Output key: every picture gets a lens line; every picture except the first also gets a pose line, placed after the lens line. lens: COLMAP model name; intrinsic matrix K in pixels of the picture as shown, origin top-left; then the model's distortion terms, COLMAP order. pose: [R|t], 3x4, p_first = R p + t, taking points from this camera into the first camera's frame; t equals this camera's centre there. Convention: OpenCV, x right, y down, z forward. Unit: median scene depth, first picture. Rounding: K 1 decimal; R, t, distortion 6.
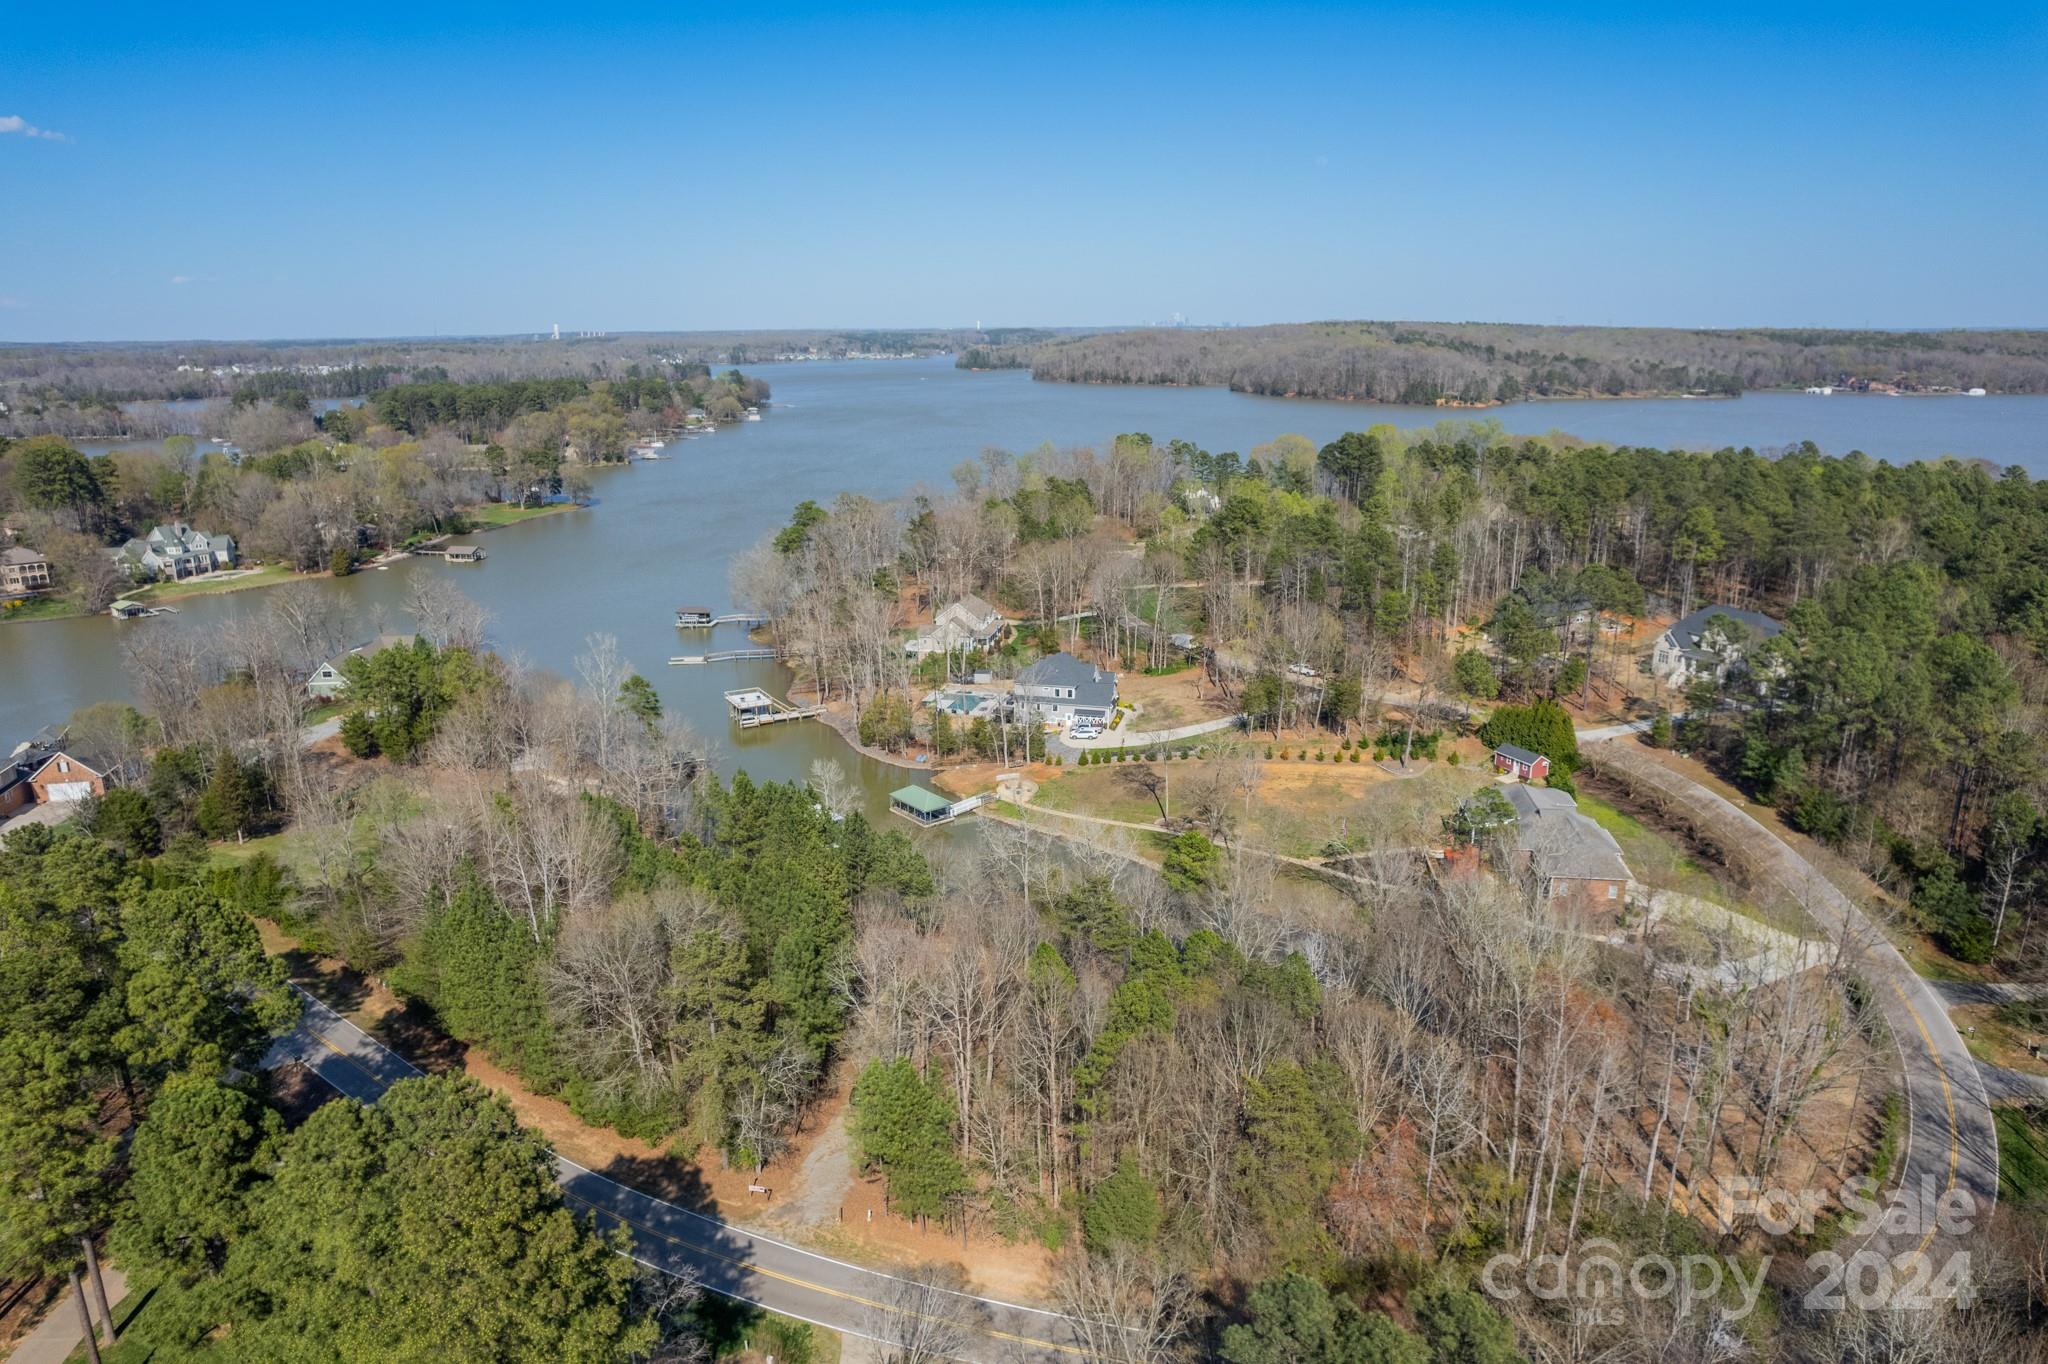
lens RADIAL K [[1329.7, 0, 1024.0], [0, 1329.7, 682.0], [0, 0, 1]] dist [-0.081019, 0.071853]
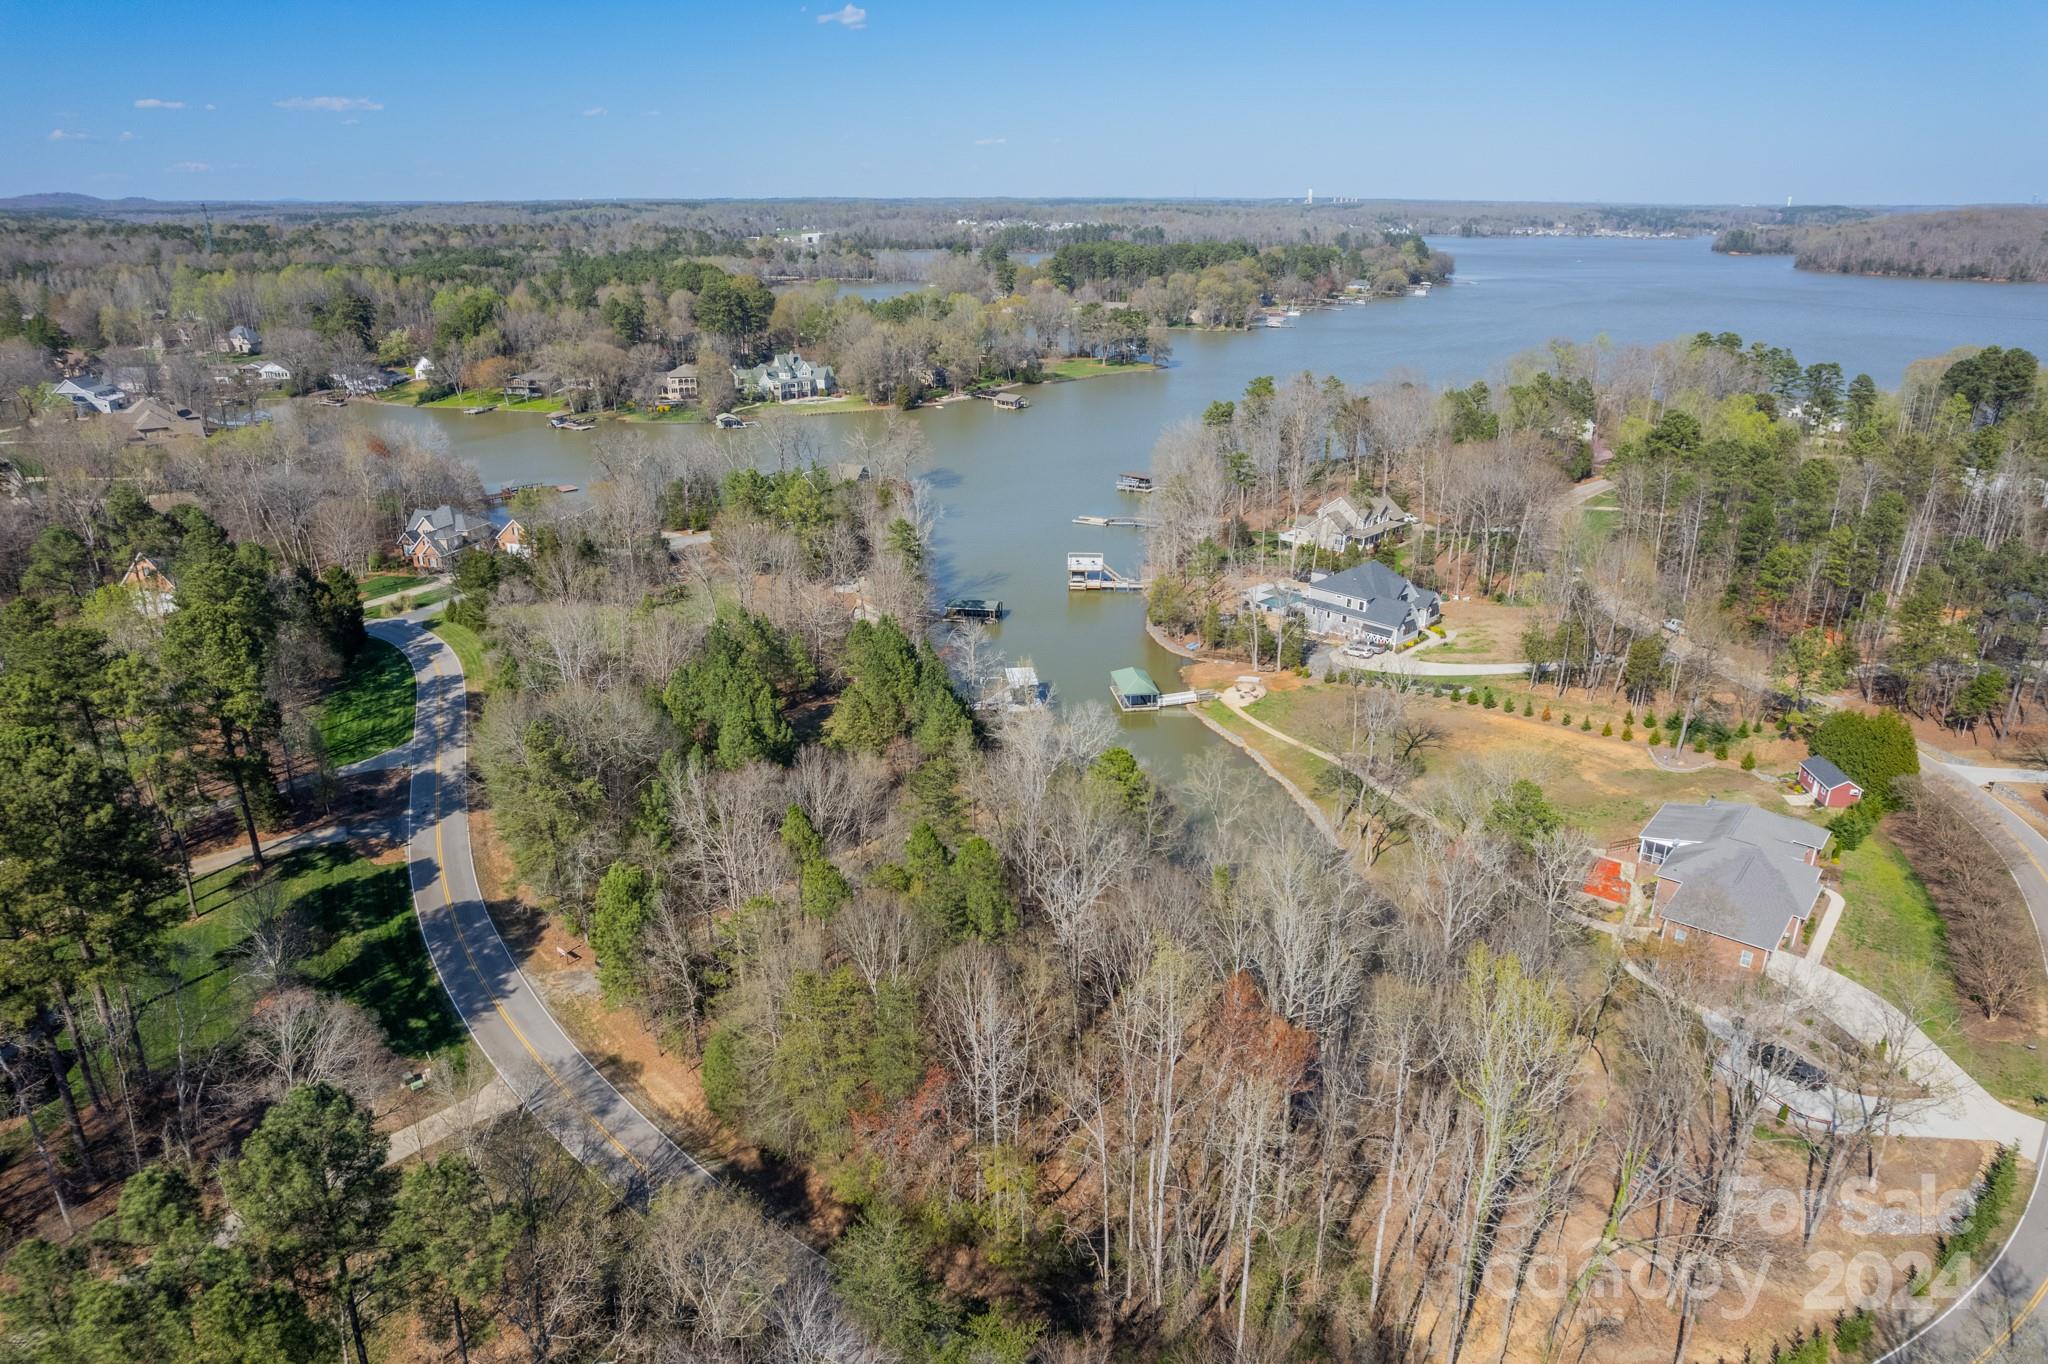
lens RADIAL K [[1329.7, 0, 1024.0], [0, 1329.7, 682.0], [0, 0, 1]] dist [-0.081019, 0.071853]
pose [[0.852544, 0.189326, -0.487160, 0.162980], [-0.143504, 0.981056, 0.130134, -0.014157], [0.502569, -0.041036, 0.863562, 0.052118]]
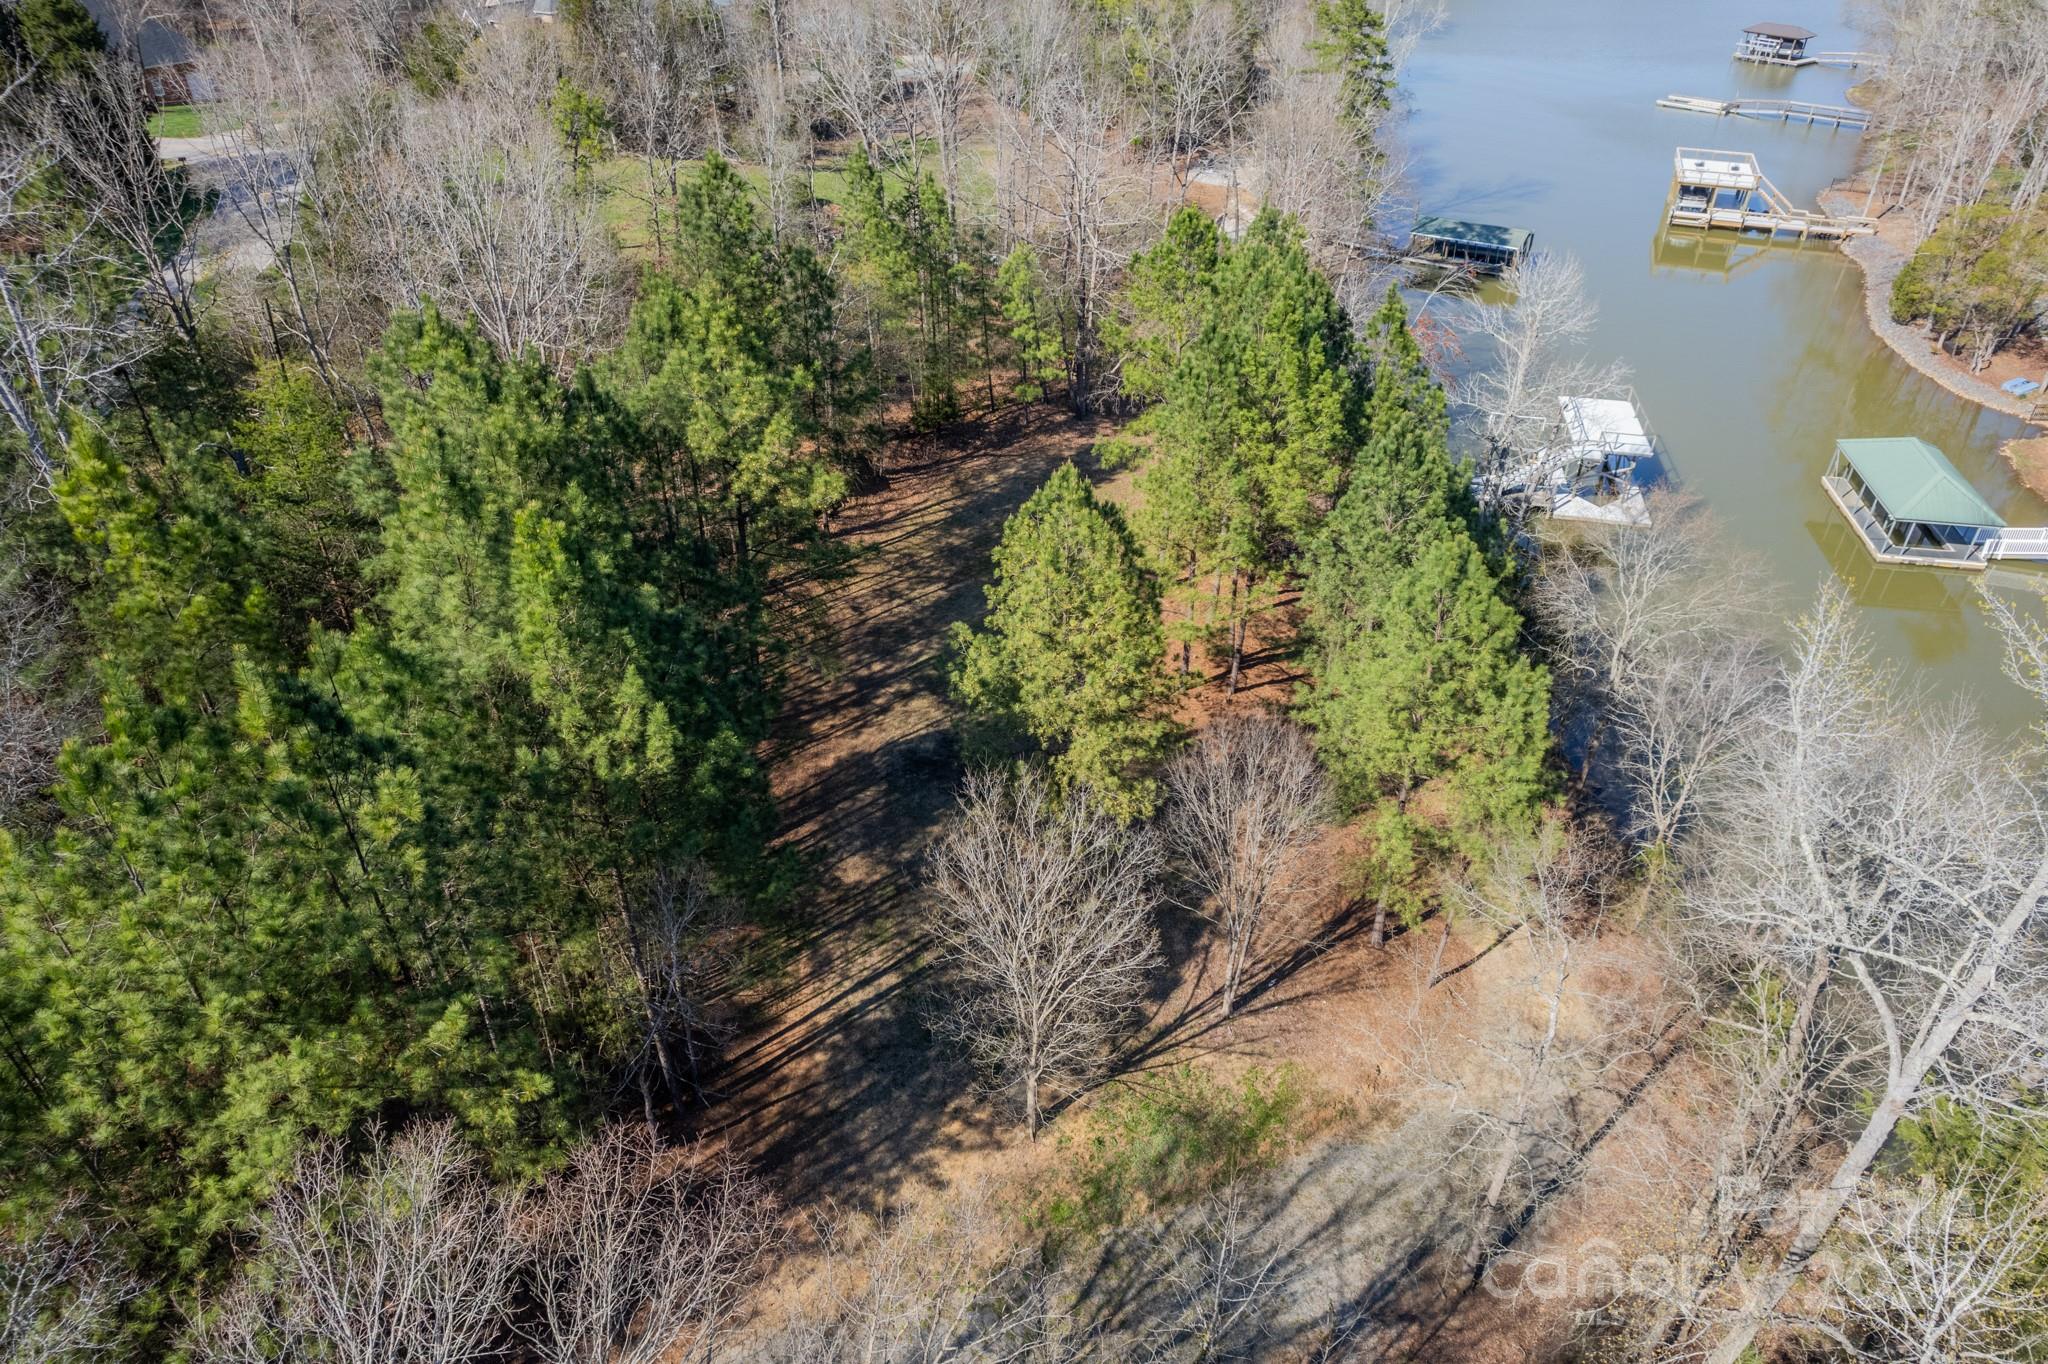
lens RADIAL K [[1307.0, 0, 1016.4], [0, 1307.0, 685.1], [0, 0, 1]] dist [-0.067905, 0.040663]
pose [[0.645490, 0.450172, -0.616999, 0.002651], [-0.200576, 0.879394, 0.431782, 0.017123], [0.736961, -0.154956, 0.657934, 0.281112]]
